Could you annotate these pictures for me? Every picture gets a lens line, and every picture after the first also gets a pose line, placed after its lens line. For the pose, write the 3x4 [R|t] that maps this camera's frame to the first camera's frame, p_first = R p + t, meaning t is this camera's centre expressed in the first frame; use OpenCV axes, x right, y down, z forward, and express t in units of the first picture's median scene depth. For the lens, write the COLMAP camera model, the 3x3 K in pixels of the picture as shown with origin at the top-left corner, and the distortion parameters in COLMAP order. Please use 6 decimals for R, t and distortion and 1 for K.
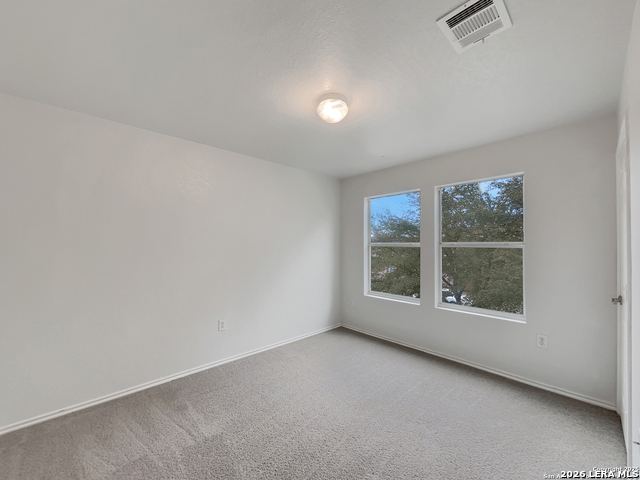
lens RADIAL K [[258.3, 0, 320.5], [0, 258.3, 243.2], [0, 0, 1]] dist [0.004356, 0.000493]
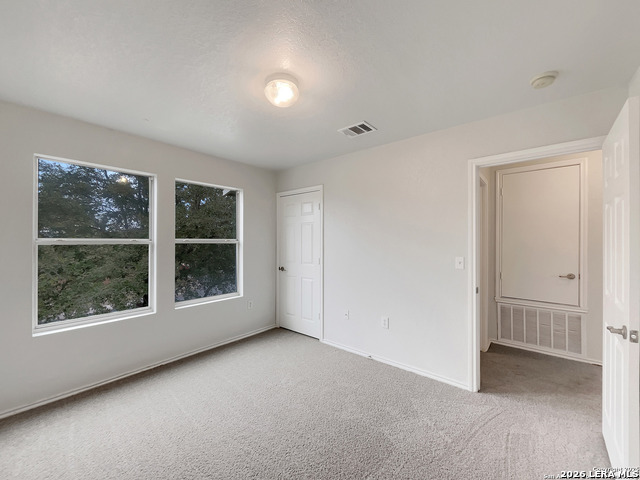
lens RADIAL K [[258.3, 0, 320.5], [0, 258.3, 240.4], [0, 0, 1]] dist [0.004356, 0.000493]
pose [[-0.114877, 0.007917, 0.993348, -0.546482], [-0.004430, 0.999954, -0.008482, 0.010816], [-0.993370, -0.005375, -0.114836, 0.608582]]
